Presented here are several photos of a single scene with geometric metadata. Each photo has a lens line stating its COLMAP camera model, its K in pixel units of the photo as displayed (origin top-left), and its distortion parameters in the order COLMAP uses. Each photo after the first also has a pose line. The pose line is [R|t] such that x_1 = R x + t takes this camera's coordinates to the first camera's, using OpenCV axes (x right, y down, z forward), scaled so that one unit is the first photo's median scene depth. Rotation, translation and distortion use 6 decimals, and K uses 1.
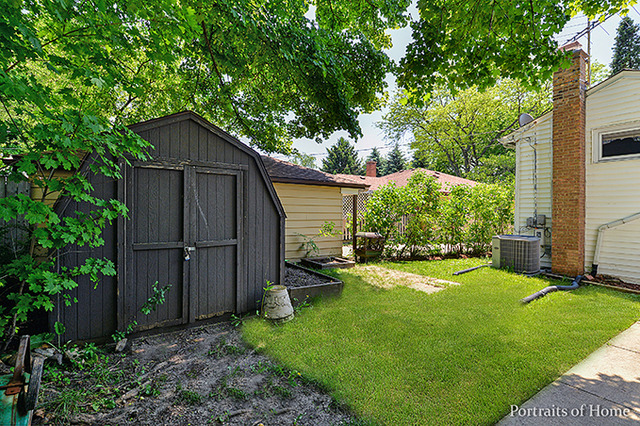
lens RADIAL K [[314.1, 0, 320.0], [0, 314.1, 213.0], [0, 0, 1]] dist [-0.000106, -0.000019]
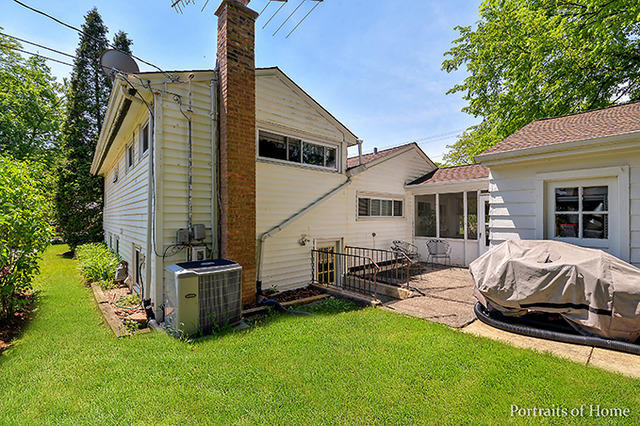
lens RADIAL K [[277.5, 0, 320.0], [0, 277.5, 213.0], [0, 0, 1]] dist [-0.000335, -0.000114]
pose [[-0.159003, -0.001423, 0.987277, 0.104761], [0.005126, 0.999984, 0.002267, -0.018459], [-0.987265, 0.005421, -0.158993, 0.885965]]
